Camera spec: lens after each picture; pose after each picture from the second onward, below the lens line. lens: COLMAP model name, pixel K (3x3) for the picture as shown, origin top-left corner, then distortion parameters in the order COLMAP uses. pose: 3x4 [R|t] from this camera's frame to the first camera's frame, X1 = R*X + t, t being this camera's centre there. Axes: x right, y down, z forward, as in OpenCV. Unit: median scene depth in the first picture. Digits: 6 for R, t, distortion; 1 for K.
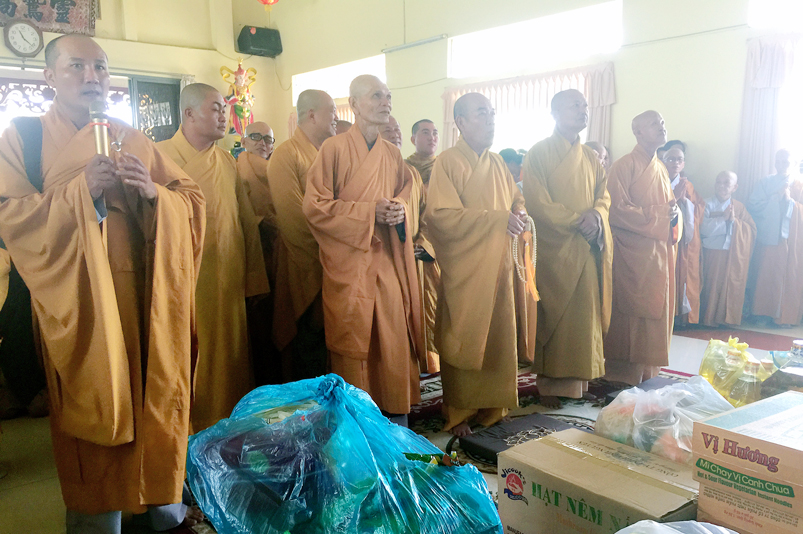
lens RADIAL K [[685.6, 0, 401.4], [0, 685.6, 266.0], [0, 0, 1]] dist [0.018413, -0.000249]
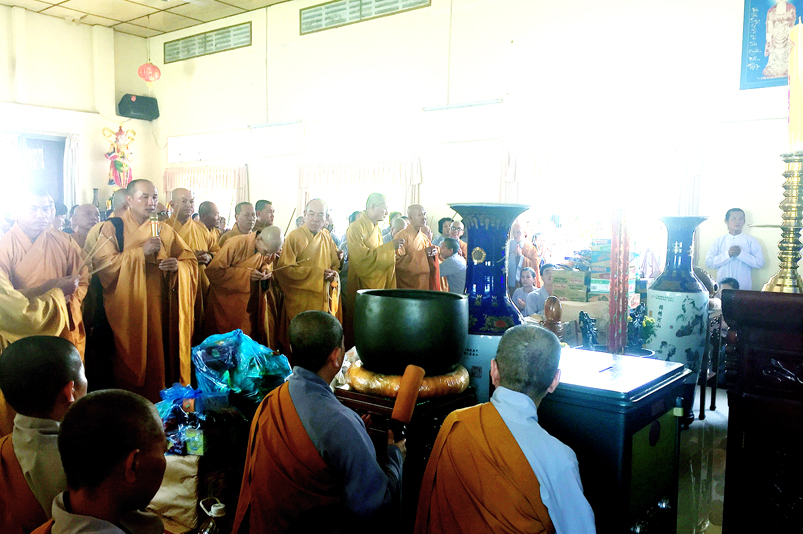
lens RADIAL K [[685.6, 0, 404.7], [0, 685.6, 269.2], [0, 0, 1]] dist [0.018413, -0.000249]
pose [[0.979107, 0.009752, 0.203111, -0.000027], [0.000262, 0.998788, -0.049220, 0.004257], [-0.203345, 0.048245, 0.977918, -0.218834]]
